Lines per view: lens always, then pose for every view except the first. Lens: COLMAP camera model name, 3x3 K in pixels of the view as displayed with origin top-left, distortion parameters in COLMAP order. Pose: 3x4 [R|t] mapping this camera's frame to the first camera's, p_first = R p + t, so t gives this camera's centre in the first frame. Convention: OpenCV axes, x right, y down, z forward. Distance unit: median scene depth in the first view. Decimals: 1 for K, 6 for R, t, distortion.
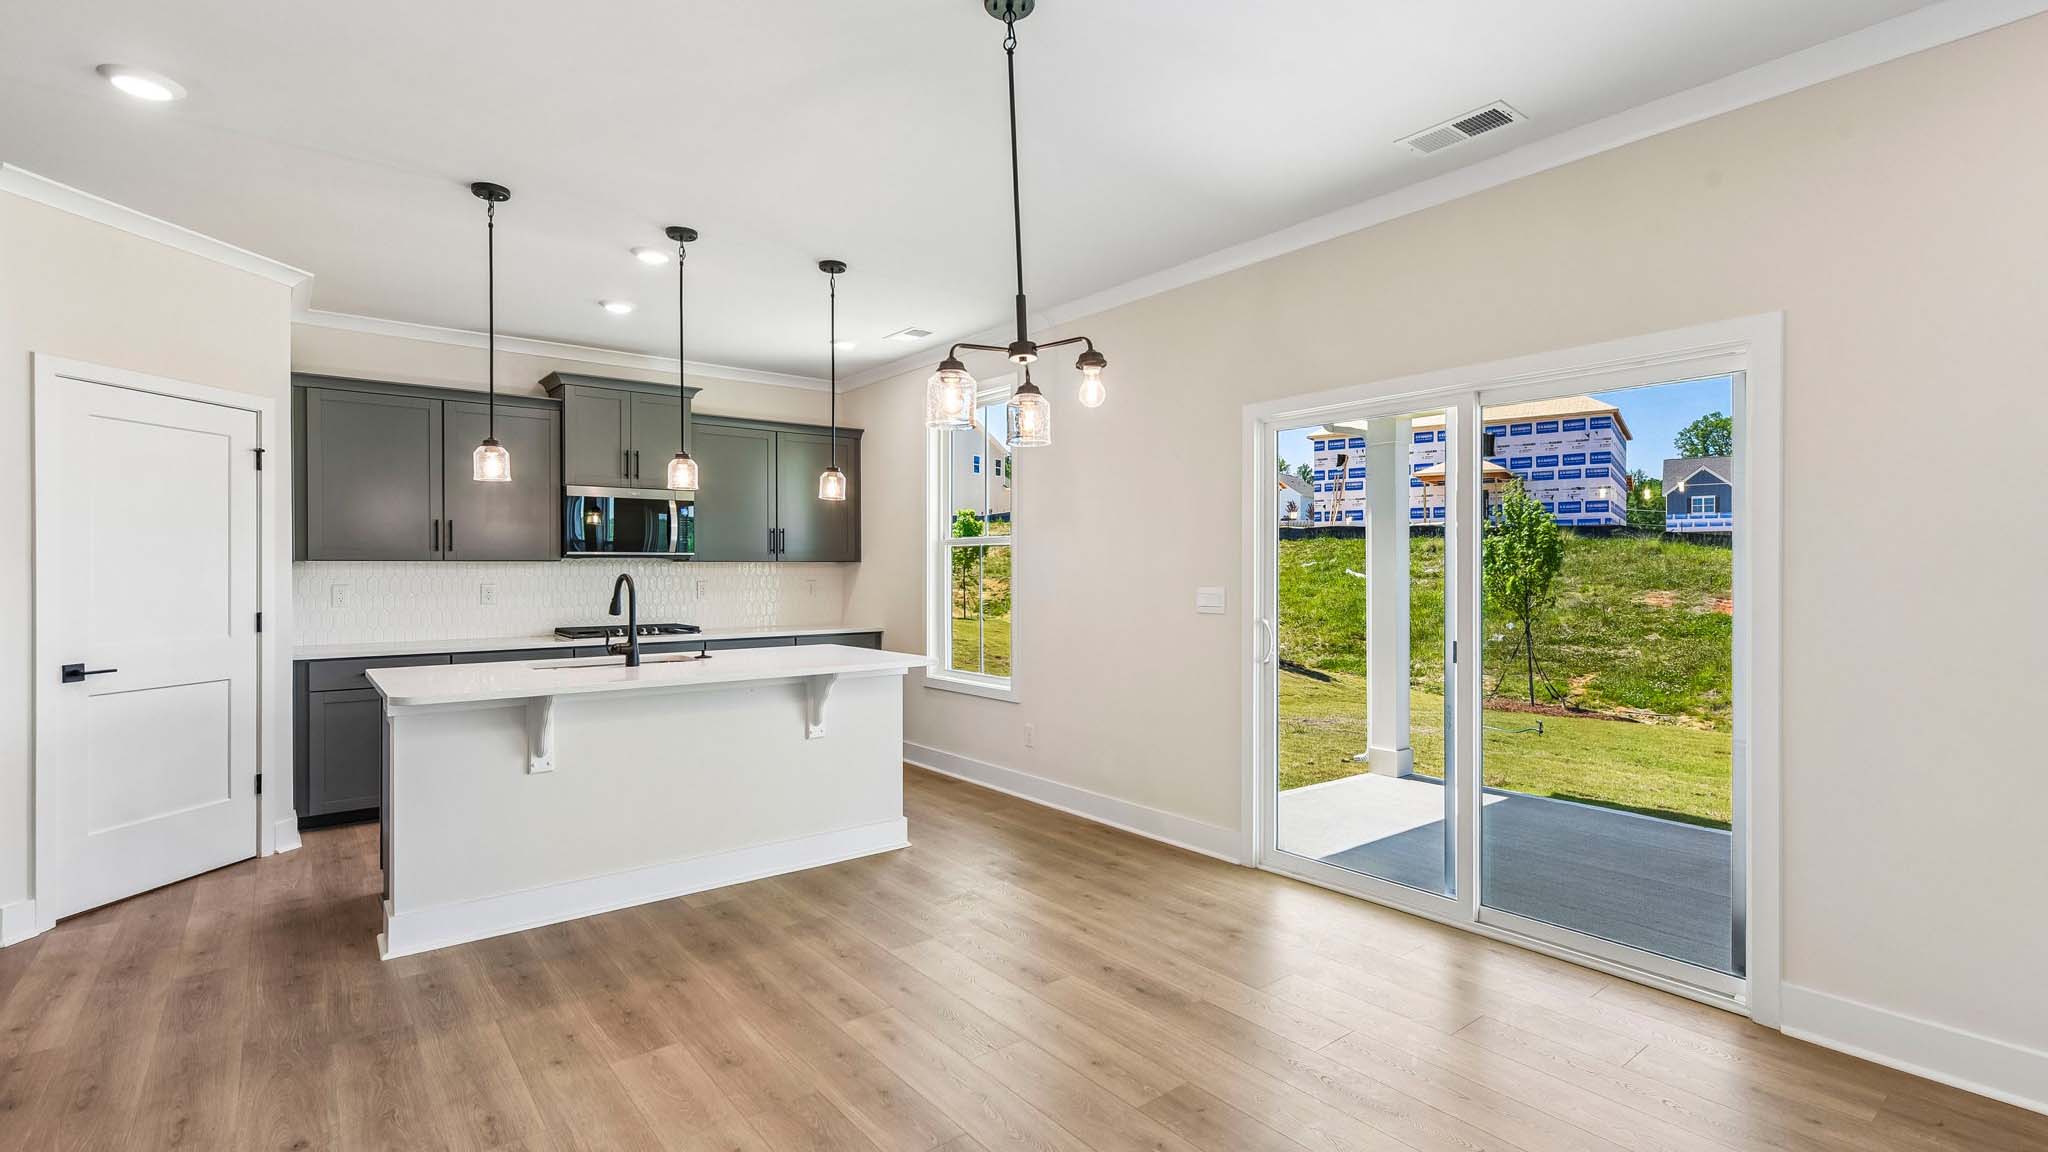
lens RADIAL K [[911.0, 0, 1010.5], [0, 911.0, 574.8], [0, 0, 1]] dist [0.005222, 0.001017]
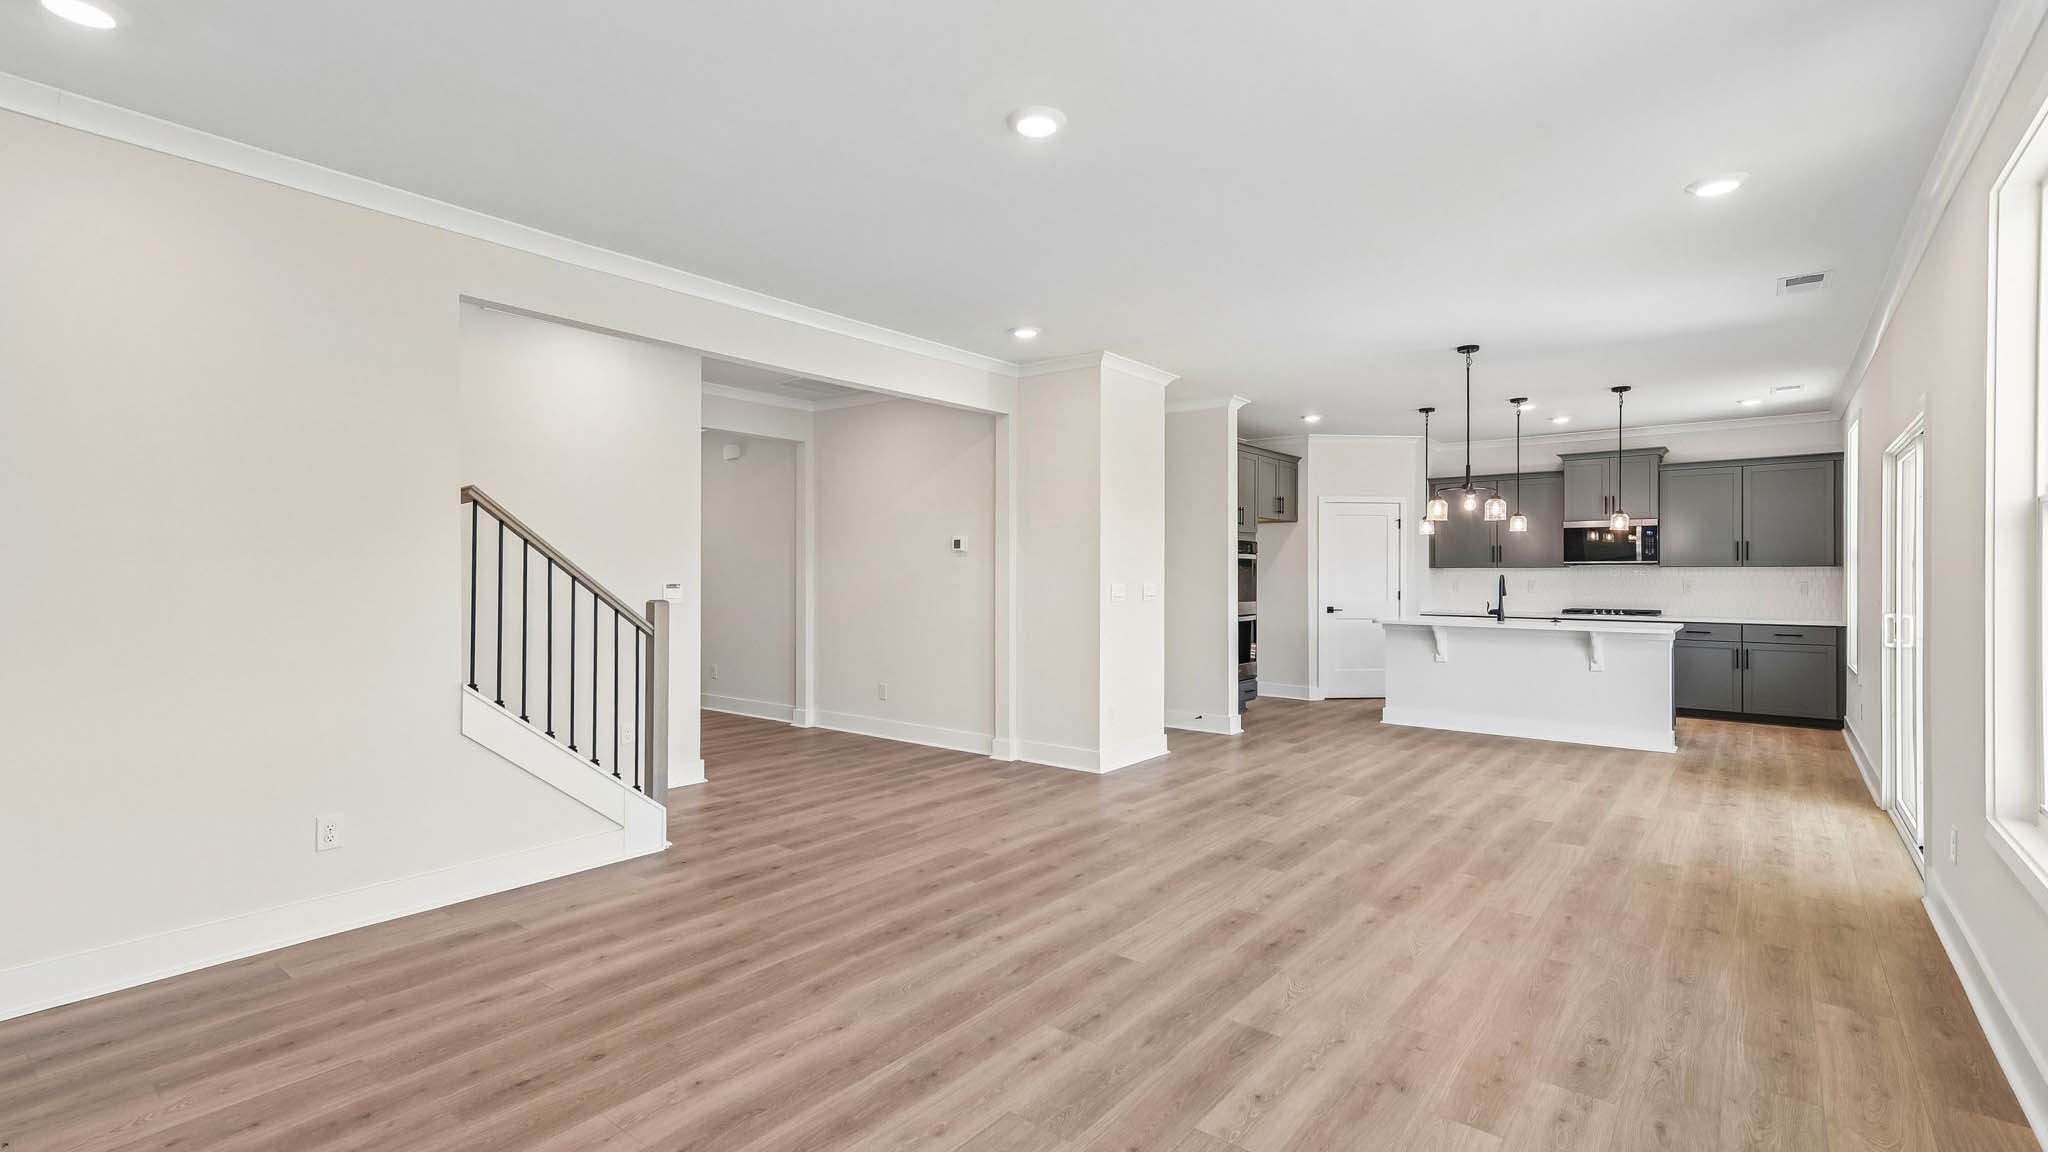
lens RADIAL K [[911.0, 0, 990.7], [0, 911.0, 574.6], [0, 0, 1]] dist [0.005222, 0.001017]
pose [[0.210608, 0.006515, -0.977549, 0.968435], [-0.009024, 0.999948, 0.004720, -0.000058], [0.977529, 0.007828, 0.210655, -0.380067]]
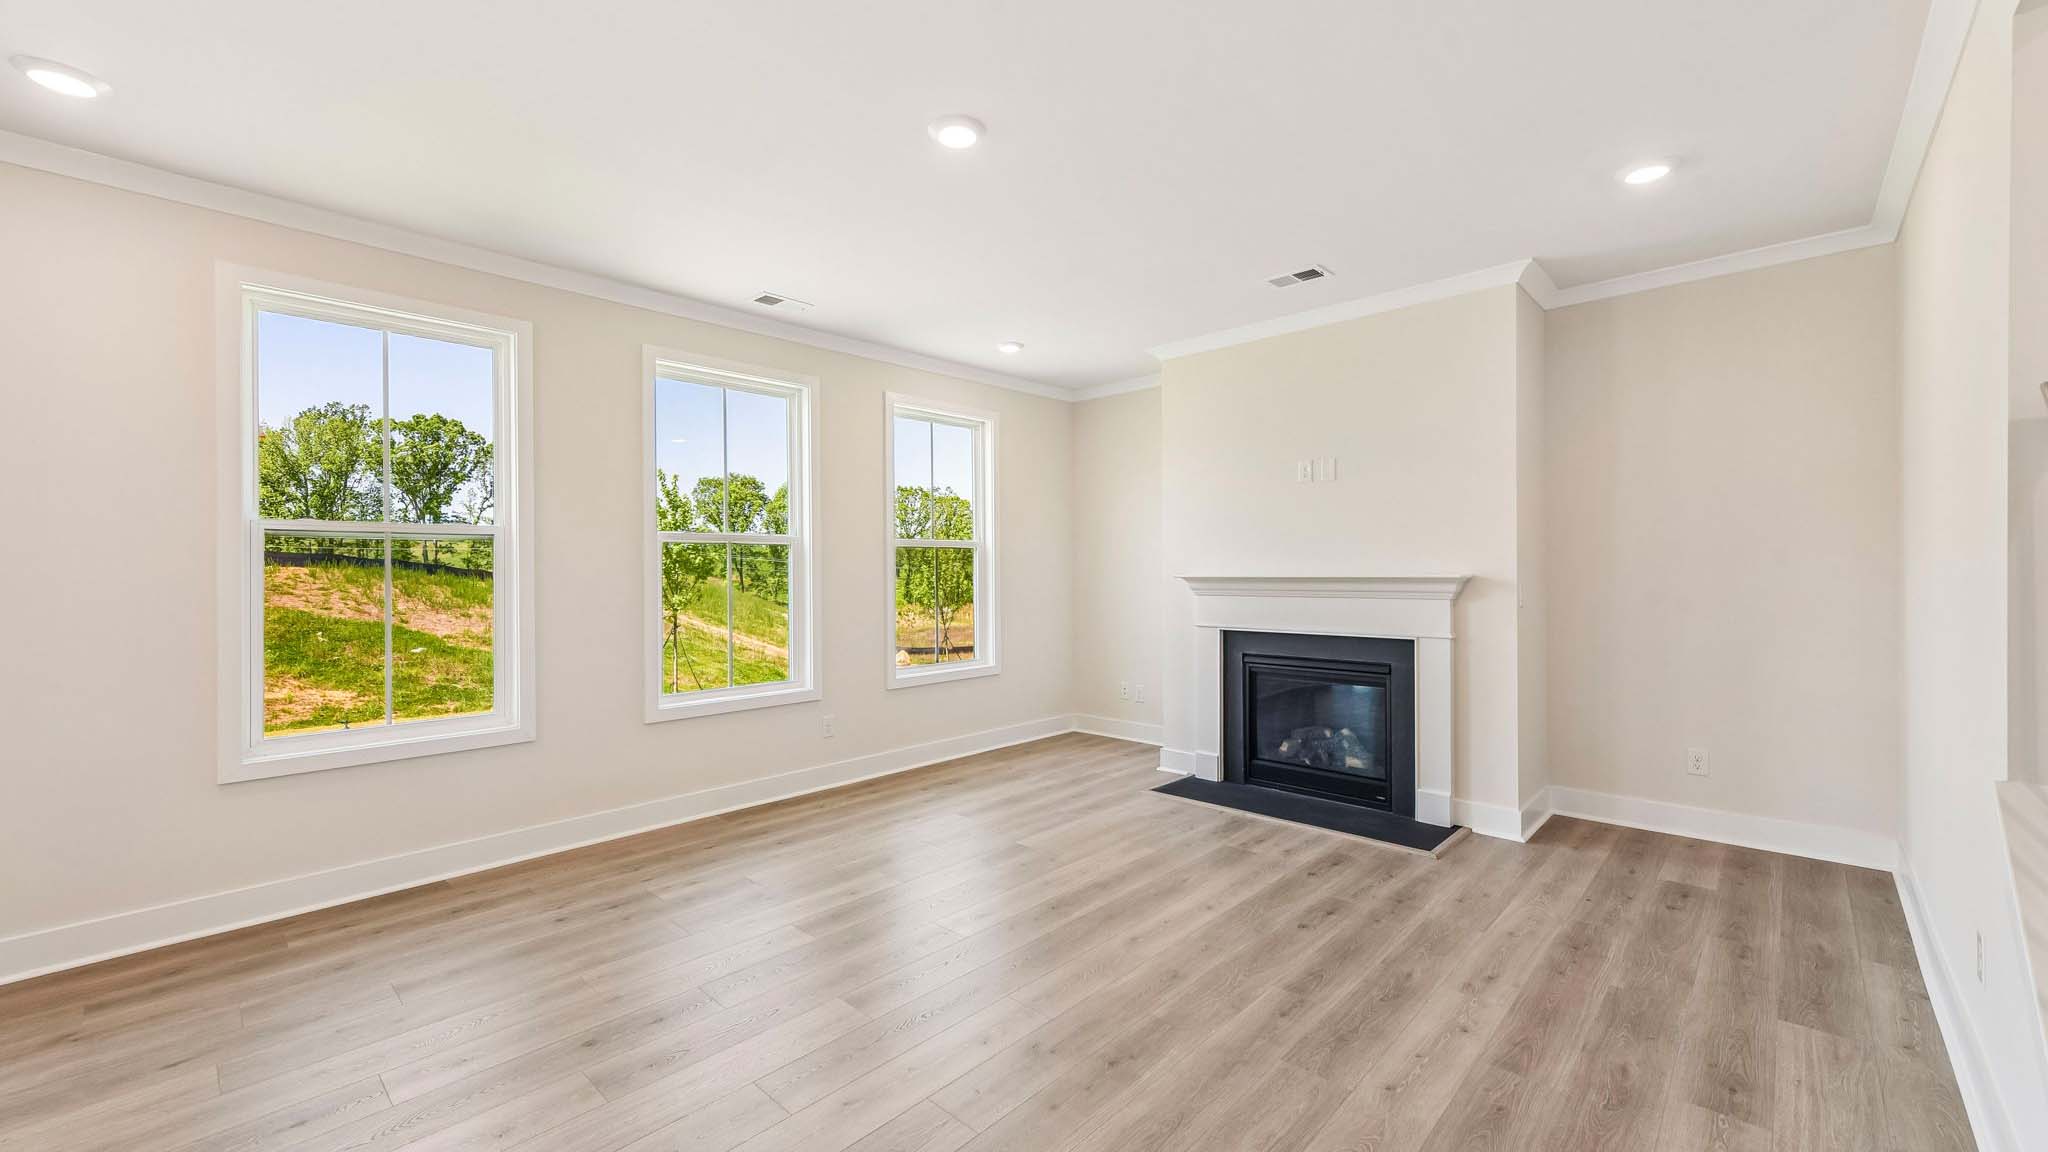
lens RADIAL K [[828.6, 0, 1019.1], [0, 828.6, 571.7], [0, 0, 1]] dist [0.003708, -0.000249]
pose [[-0.159912, -0.000233, 0.987131, -0.079903], [0.013187, 0.999910, 0.002373, 0.000440], [-0.987043, 0.013396, -0.159894, -0.190703]]
